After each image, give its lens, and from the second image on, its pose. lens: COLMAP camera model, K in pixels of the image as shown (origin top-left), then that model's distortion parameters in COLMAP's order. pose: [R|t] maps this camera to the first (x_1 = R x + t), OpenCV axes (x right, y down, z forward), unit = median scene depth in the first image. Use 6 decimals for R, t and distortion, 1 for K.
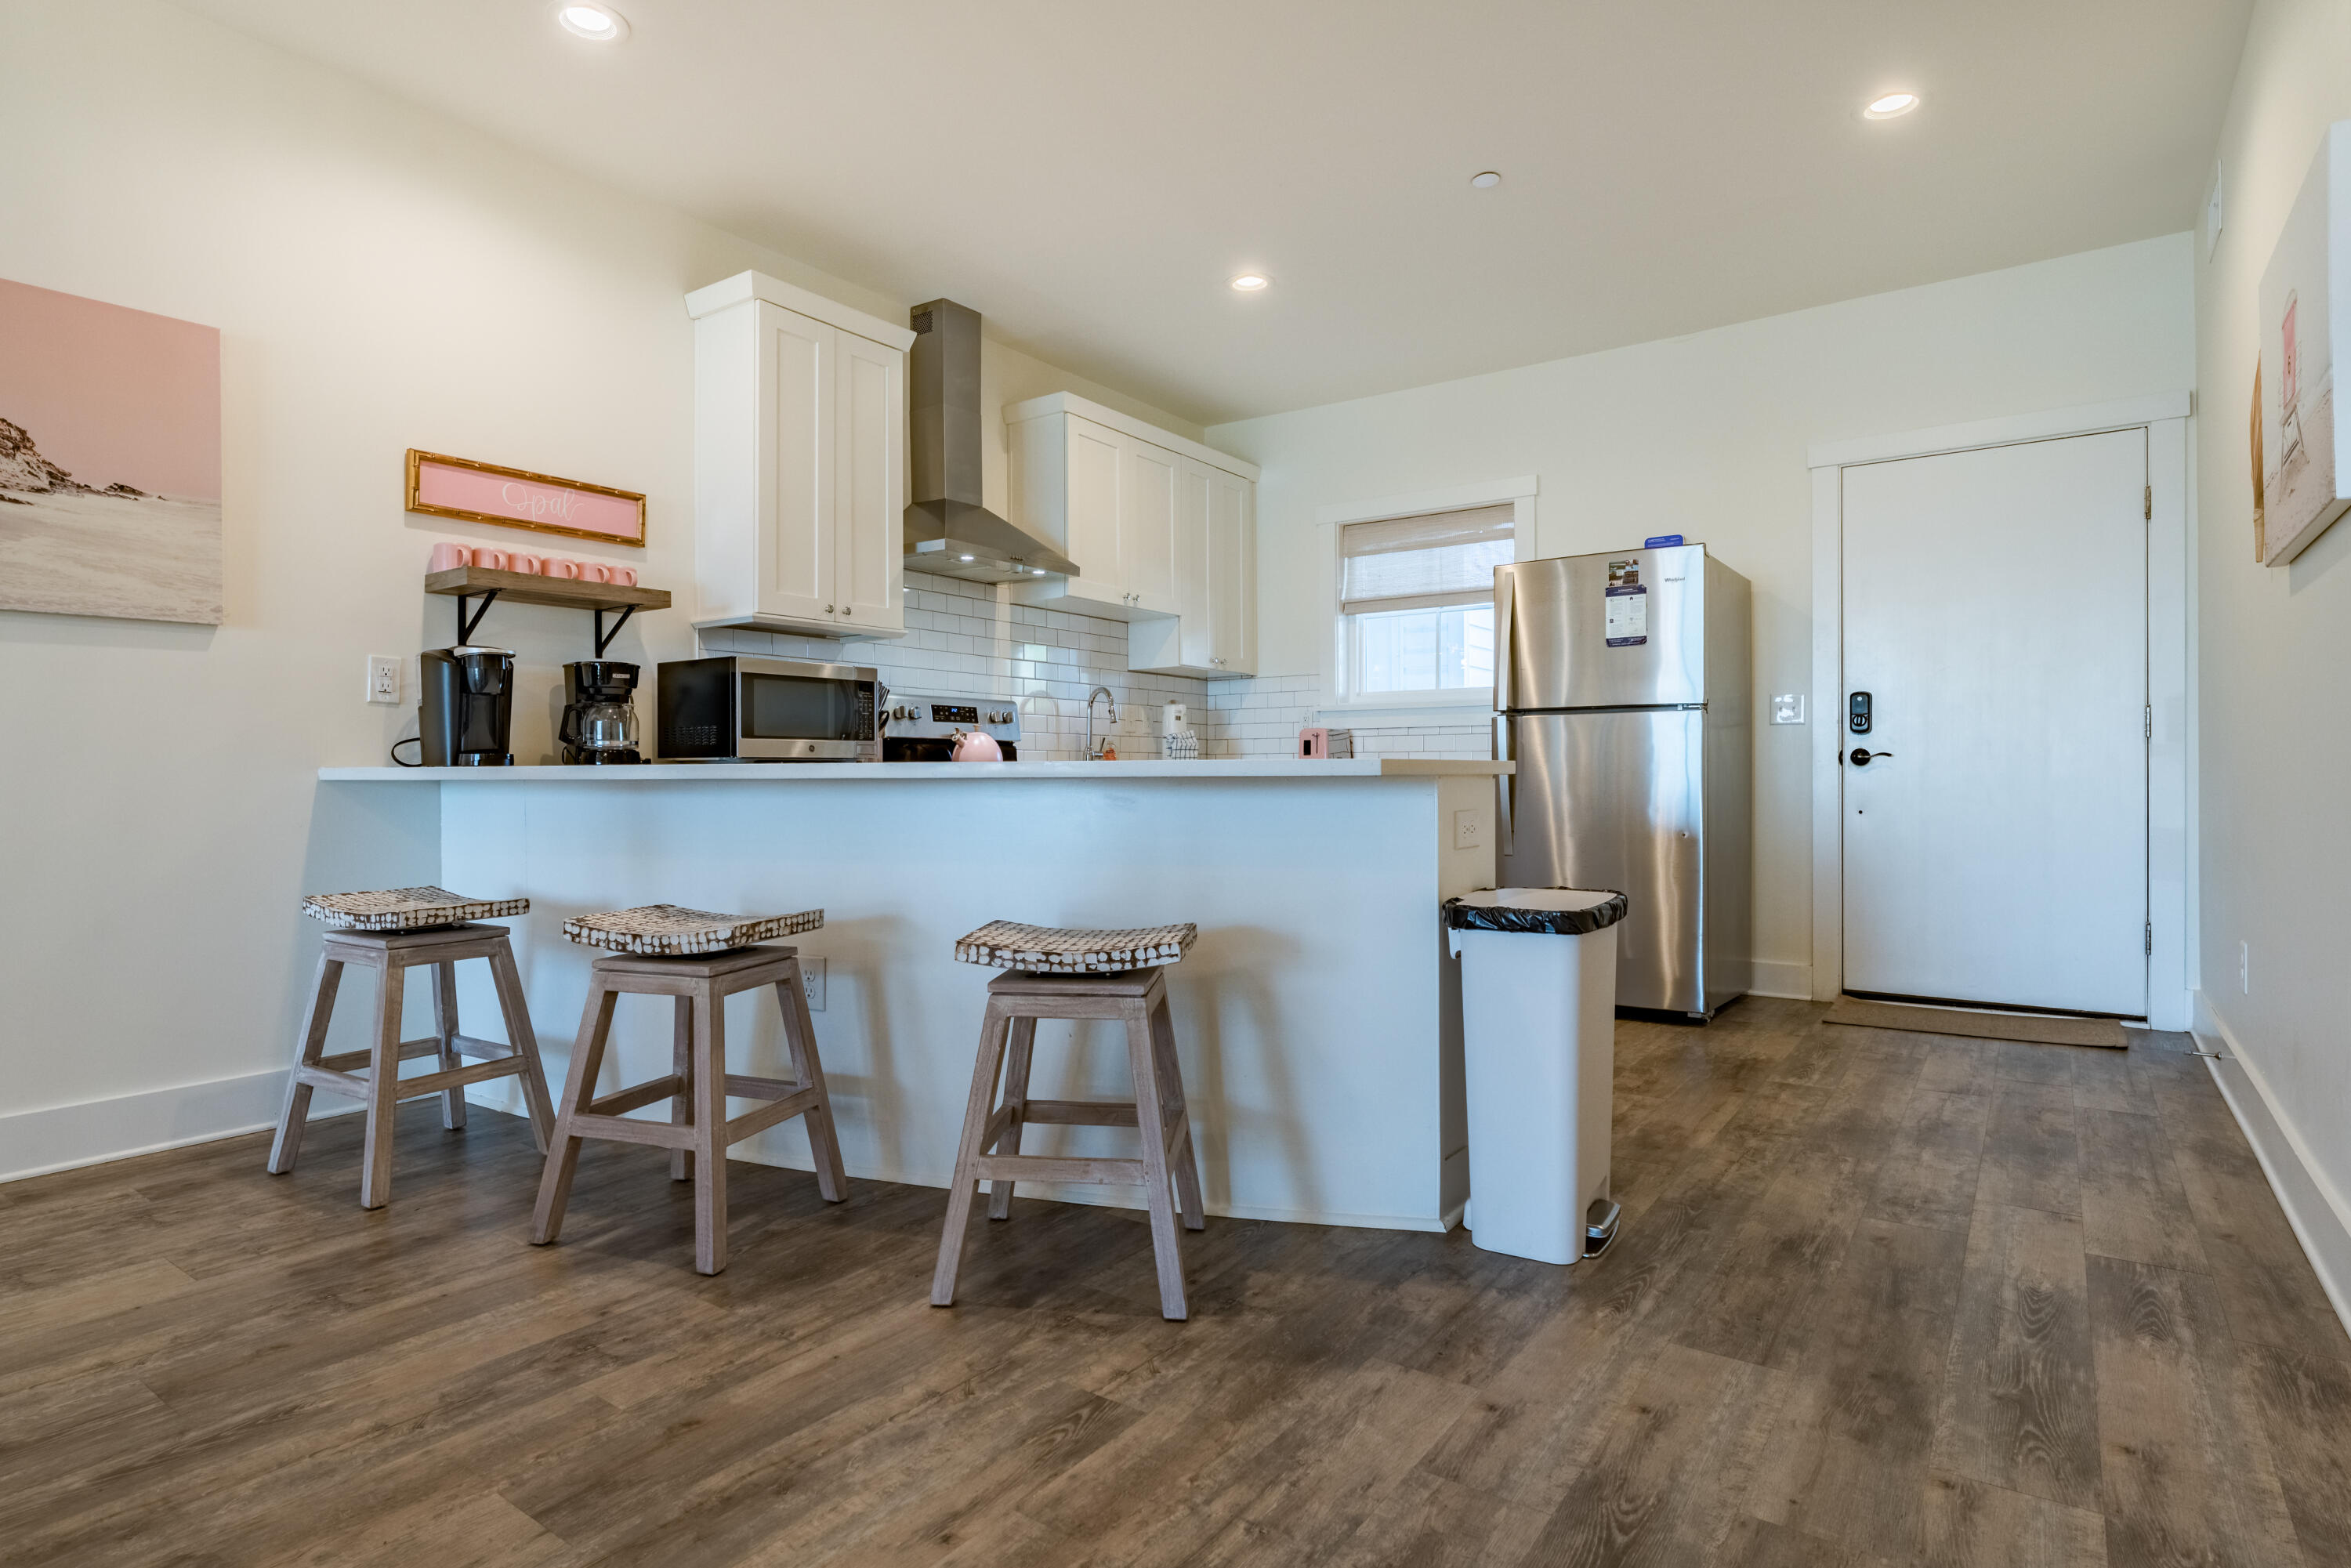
lens RADIAL K [[1212.4, 0, 1135.2], [0, 1212.4, 771.0], [0, 0, 1]] dist [0.000700, -0.002078]
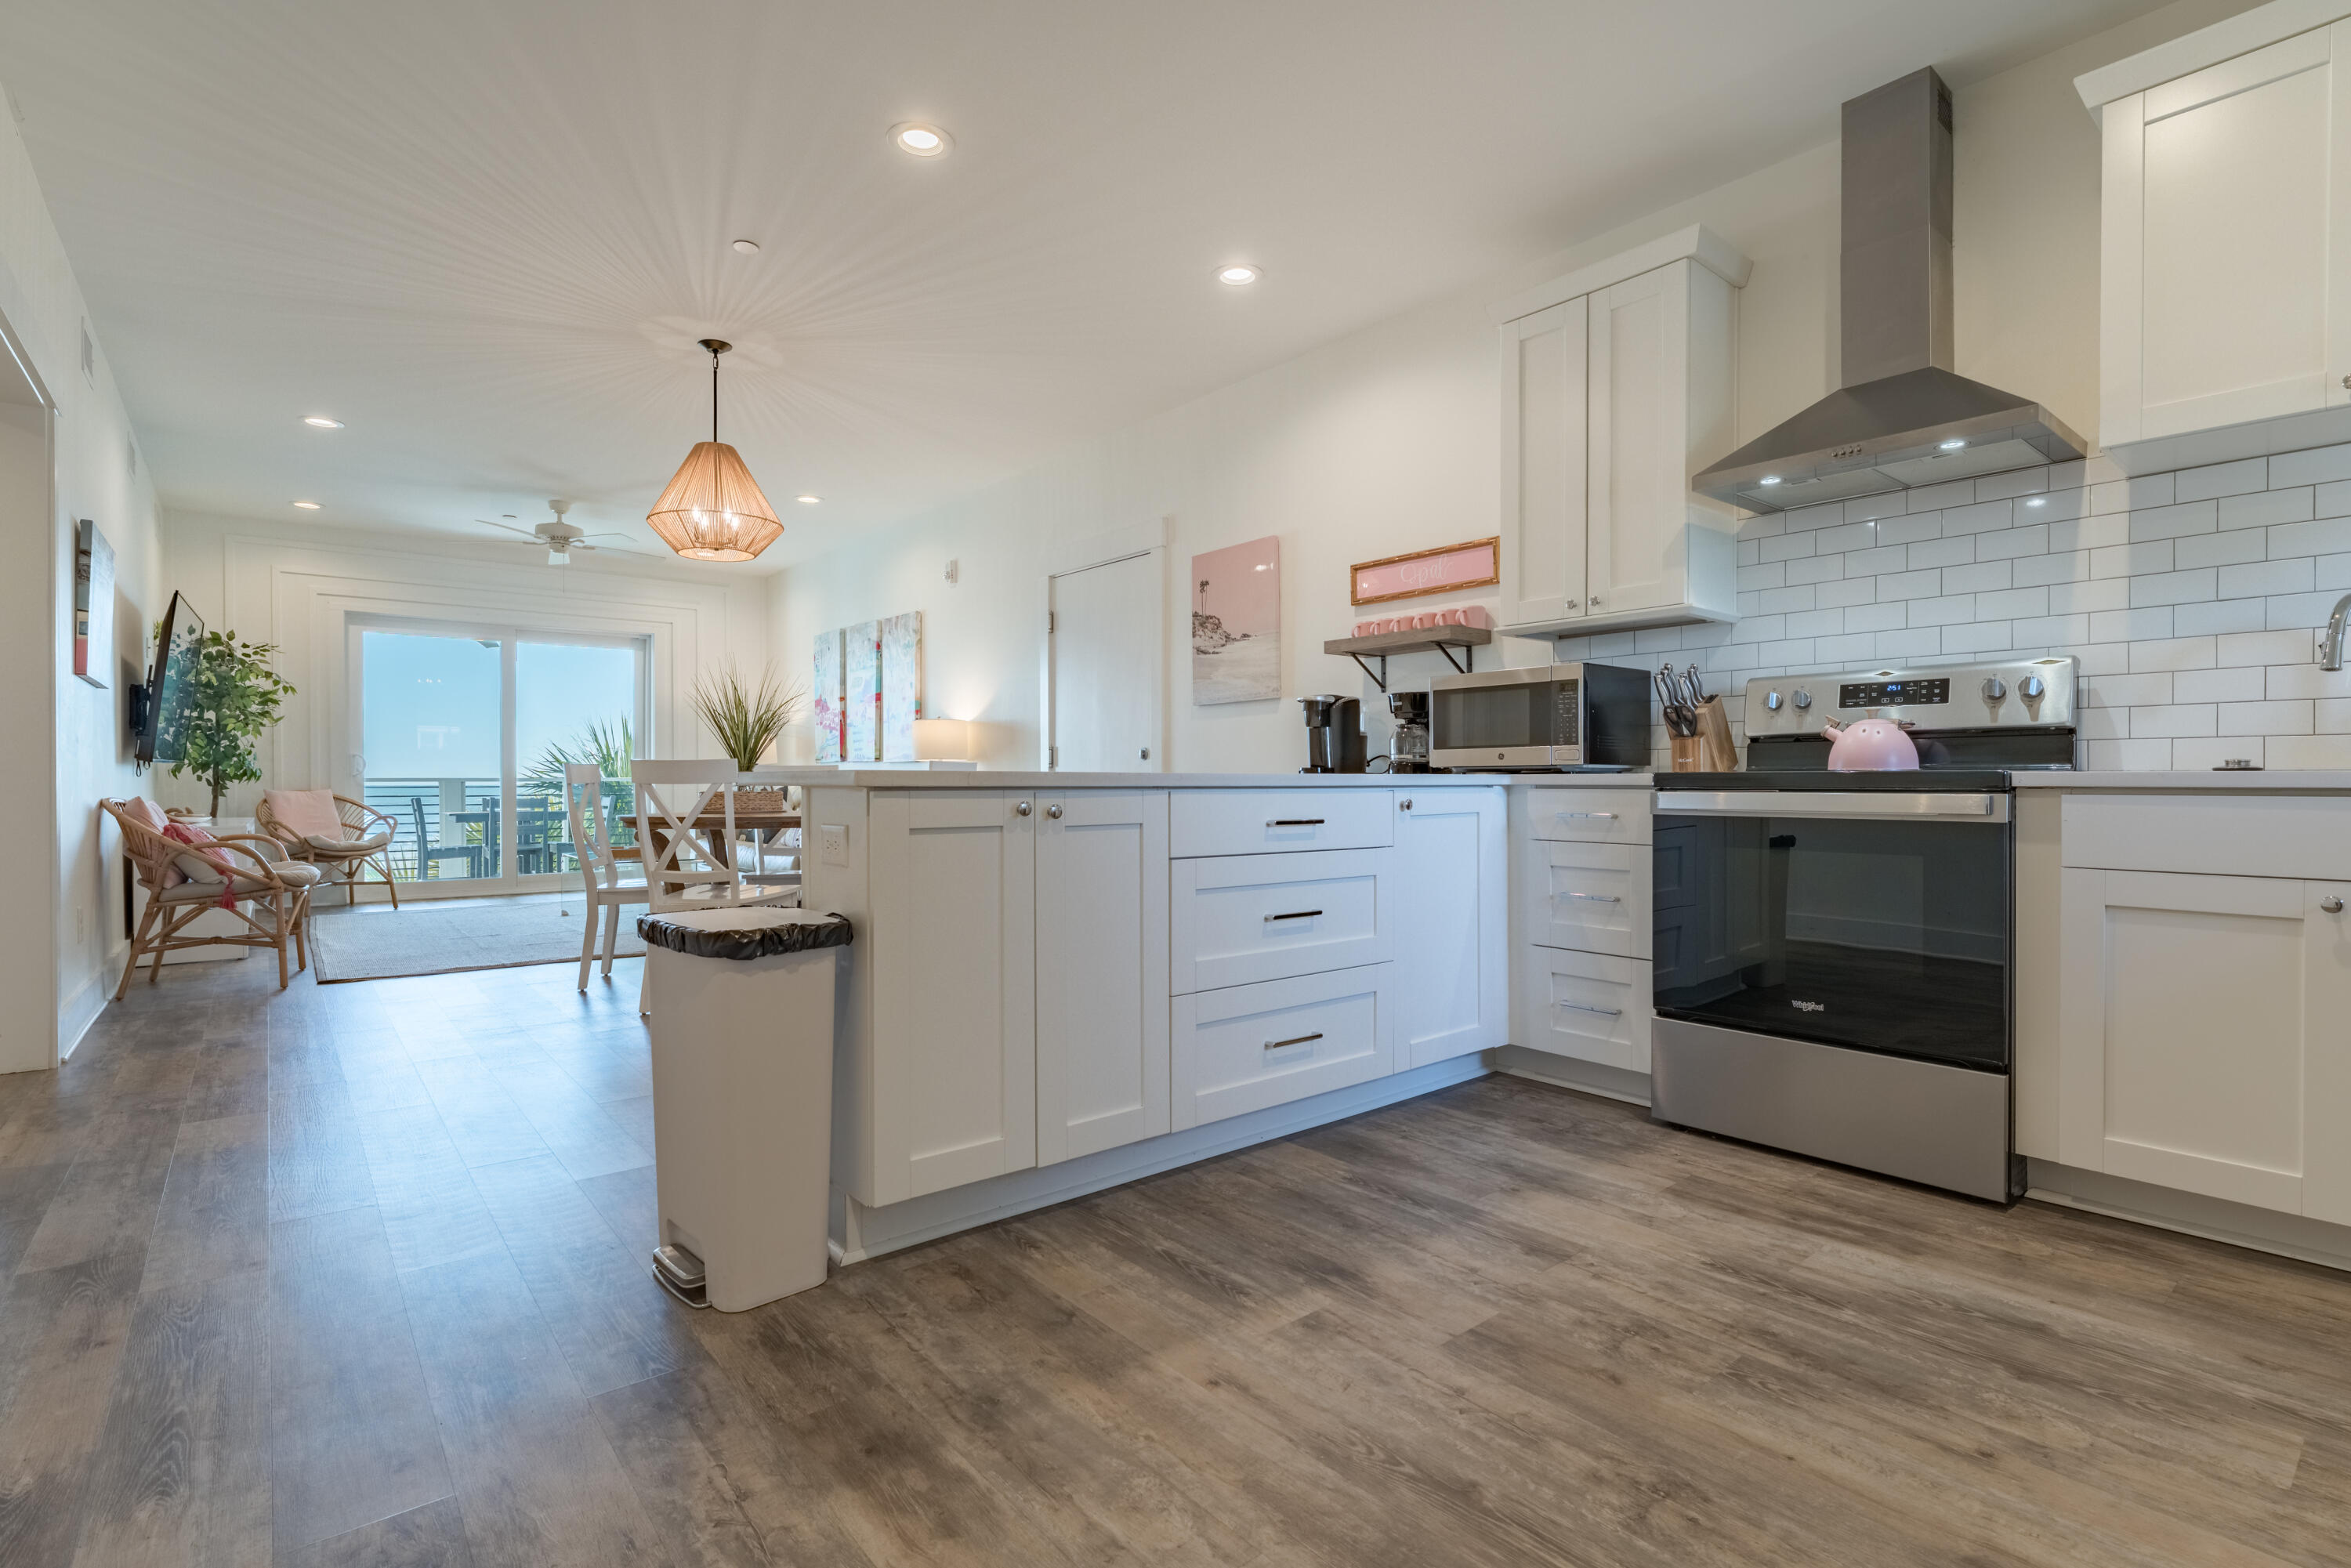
lens RADIAL K [[1261.0, 0, 1338.2], [0, 1261.0, 799.8], [0, 0, 1]] dist [-0.002056, -0.000131]
pose [[-0.224130, 0.020031, -0.974353, 1.058206], [0.002456, 0.999797, 0.019989, -0.005511], [0.974556, 0.002087, -0.224134, 1.496966]]
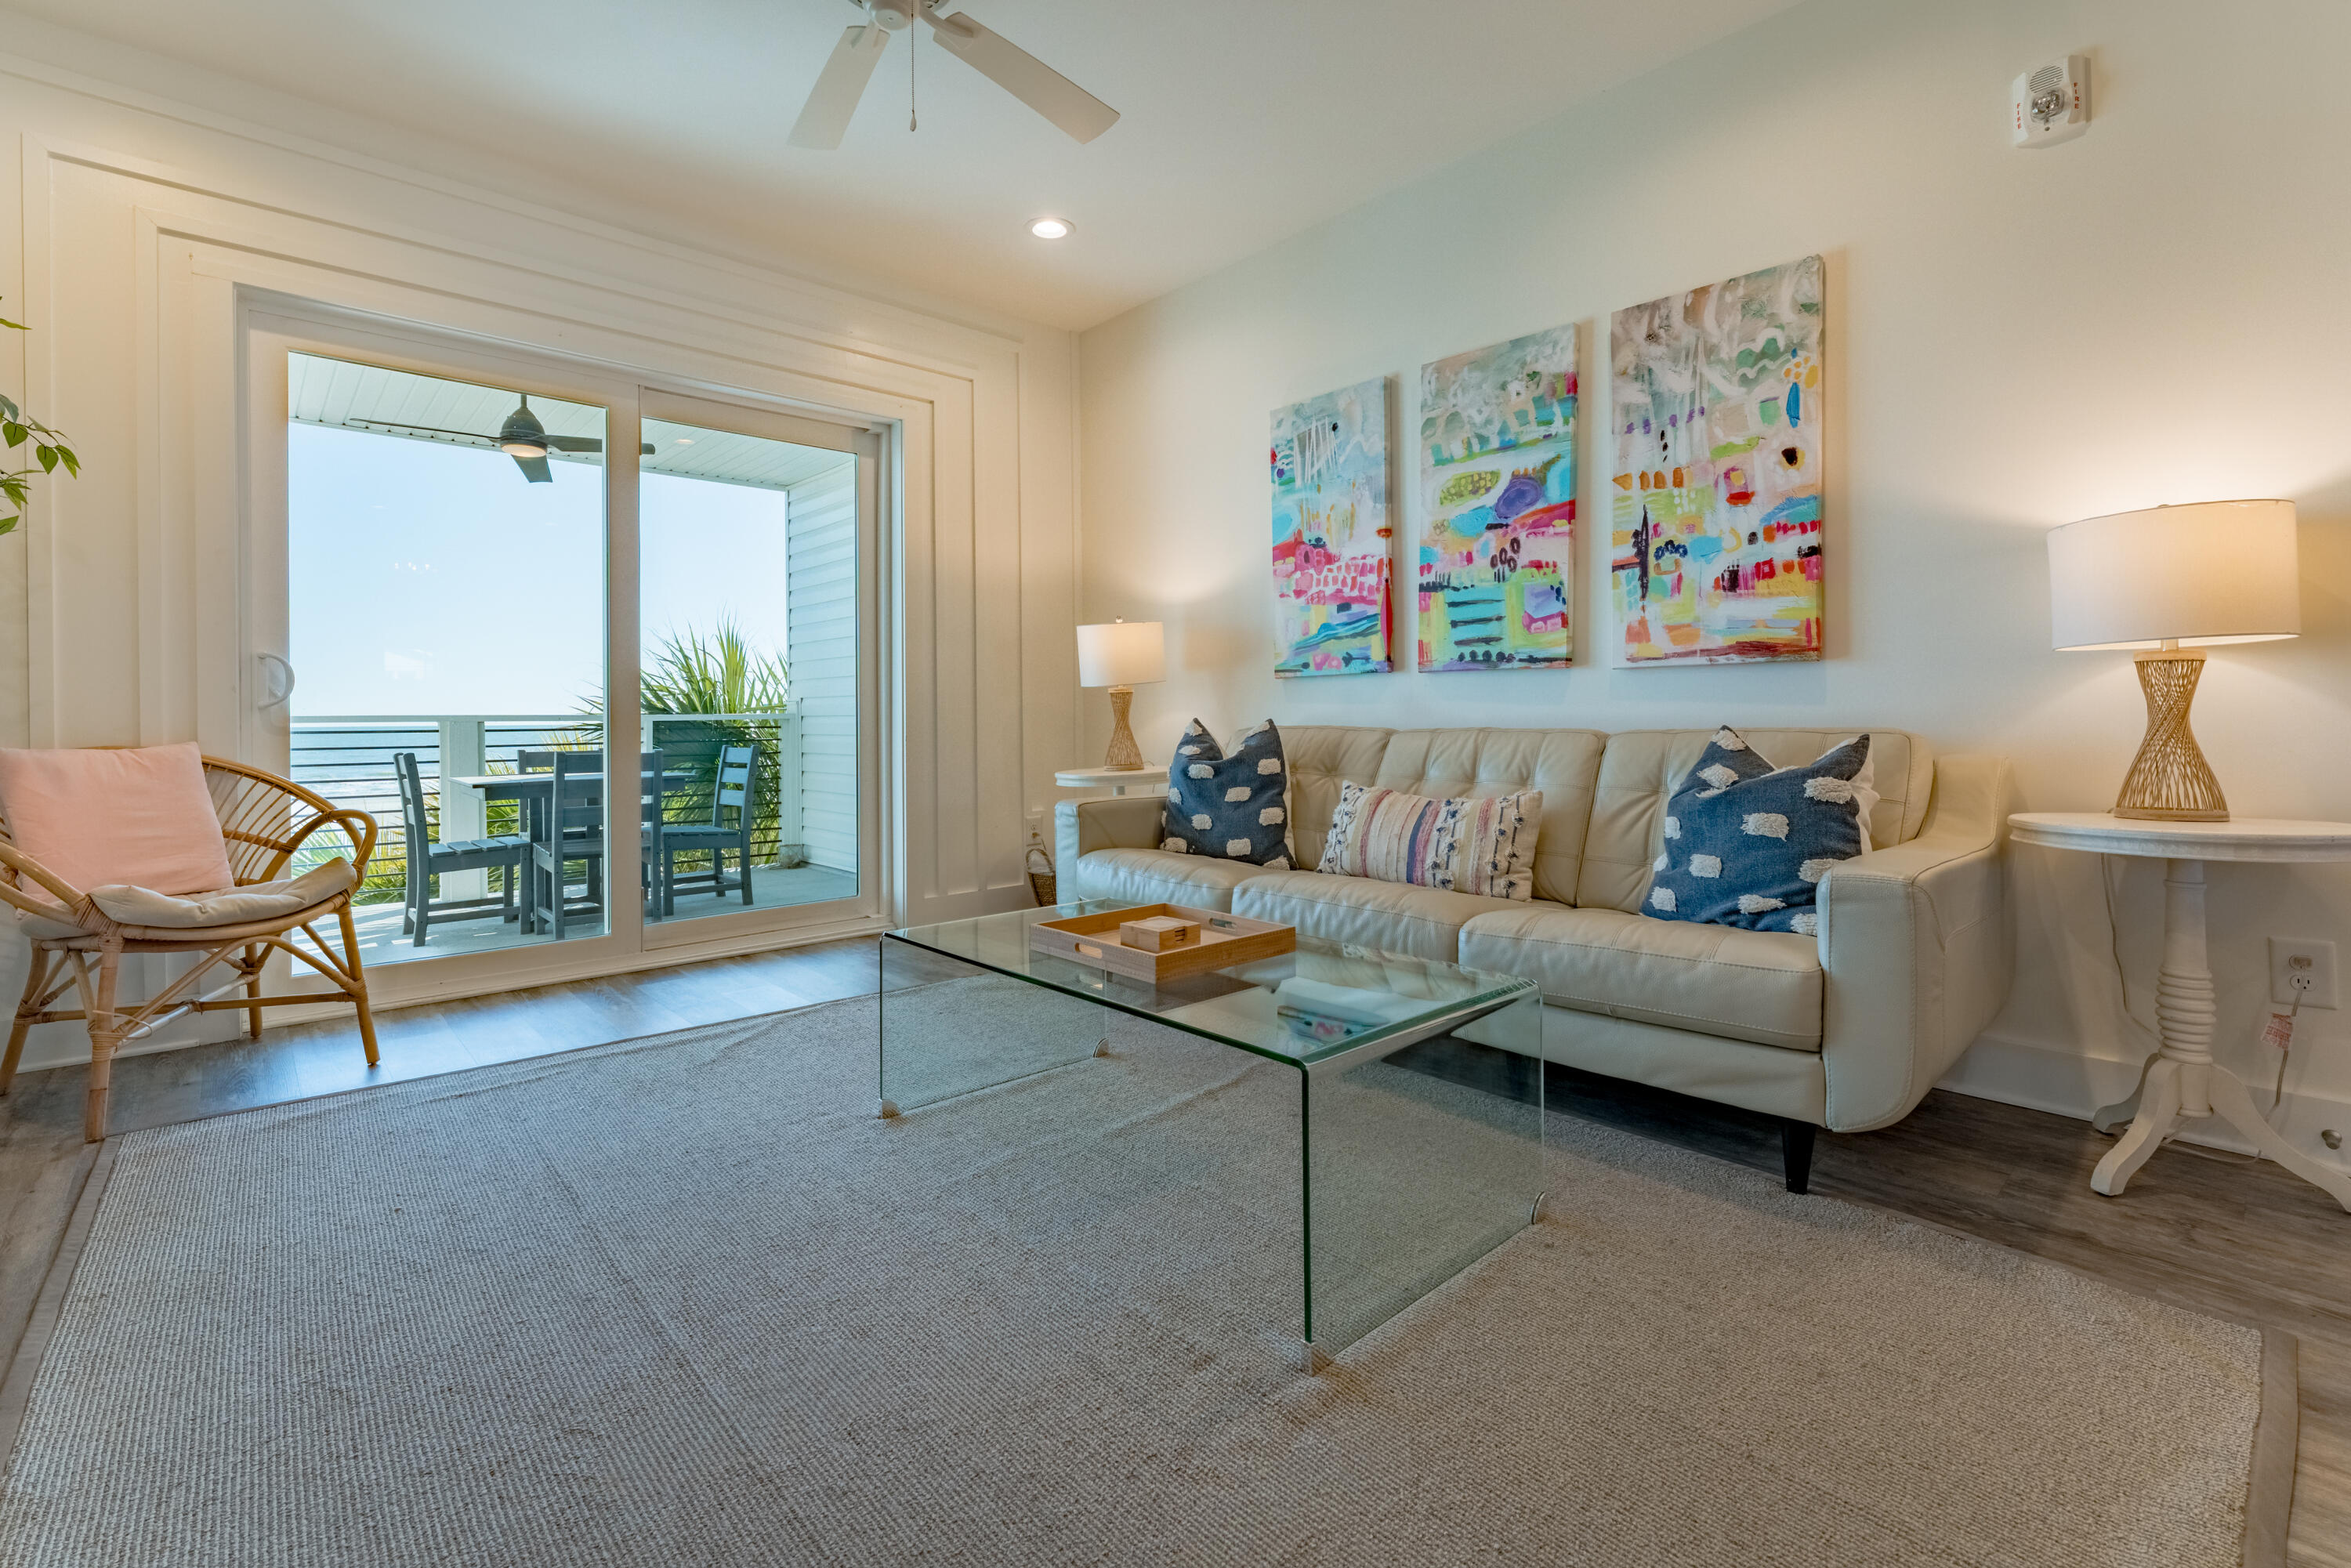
lens RADIAL K [[1008.5, 0, 1143.6], [0, 1008.5, 730.3], [0, 0, 1]] dist [-0.008360, 0.001063]
pose [[-0.188165, 0.017519, -0.981981, -0.416653], [0.007553, 0.999837, 0.016390, 0.002247], [0.982108, -0.004333, -0.188266, -0.283363]]
